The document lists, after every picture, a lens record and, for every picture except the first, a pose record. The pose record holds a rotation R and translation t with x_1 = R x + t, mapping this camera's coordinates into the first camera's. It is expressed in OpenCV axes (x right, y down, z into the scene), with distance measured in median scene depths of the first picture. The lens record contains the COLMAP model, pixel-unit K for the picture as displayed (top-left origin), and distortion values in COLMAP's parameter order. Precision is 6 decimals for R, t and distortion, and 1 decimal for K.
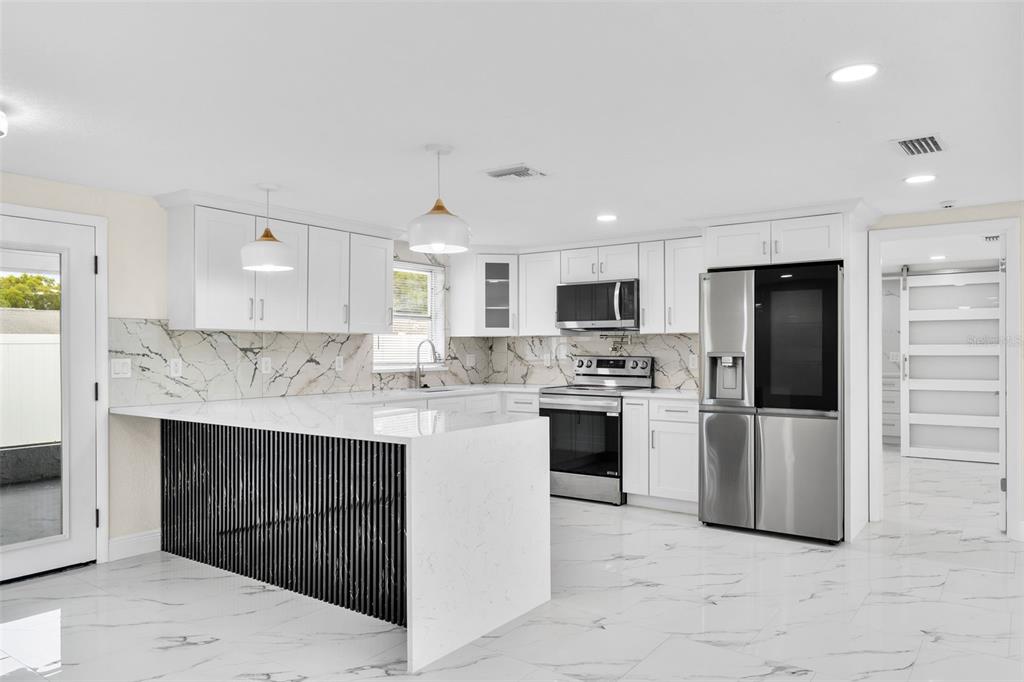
lens RADIAL K [[704.9, 0, 512.6], [0, 704.9, 343.0], [0, 0, 1]] dist [0.000360, 0.000018]
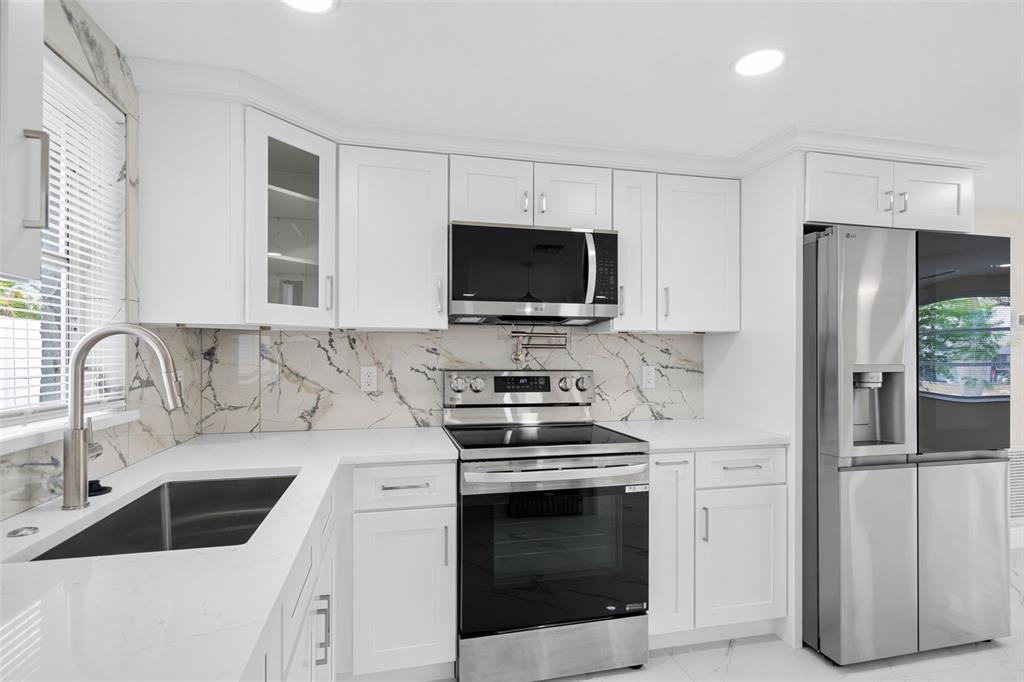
lens RADIAL K [[526.7, 0, 512.9], [0, 526.7, 350.8], [0, 0, 1]] dist [-0.006035, -0.000237]
pose [[0.647855, 0.005229, 0.761746, -0.179227], [-0.009969, 0.999949, 0.001615, 0.002952], [-0.761698, -0.008640, 0.647874, 0.736302]]
